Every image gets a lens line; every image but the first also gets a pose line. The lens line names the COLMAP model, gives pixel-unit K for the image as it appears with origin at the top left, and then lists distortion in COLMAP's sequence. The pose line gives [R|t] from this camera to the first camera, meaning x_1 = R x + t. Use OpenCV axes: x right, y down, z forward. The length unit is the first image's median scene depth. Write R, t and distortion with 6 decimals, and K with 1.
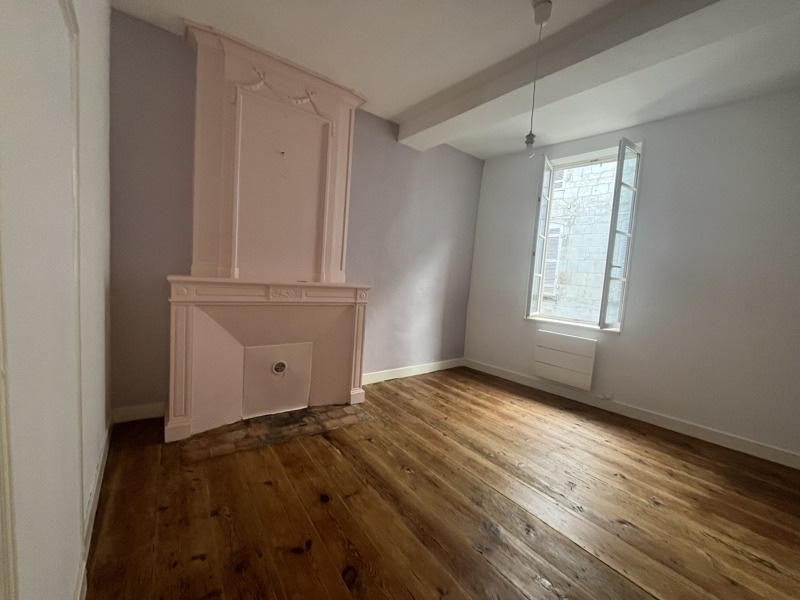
lens RADIAL K [[324.1, 0, 400.0], [0, 324.1, 300.7], [0, 0, 1]] dist [0.001840, 0.000134]
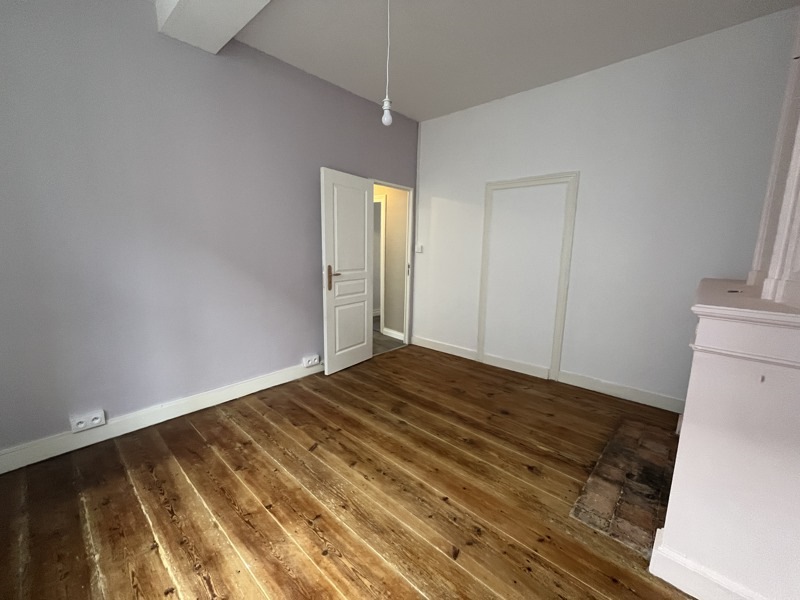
lens RADIAL K [[324.1, 0, 399.2], [0, 324.1, 298.2], [0, 0, 1]] dist [0.001840, 0.000134]
pose [[-0.980059, -0.054287, -0.191148, 0.465894], [-0.098011, 0.968866, 0.227361, -0.153322], [0.172854, 0.241562, -0.954866, 1.858889]]
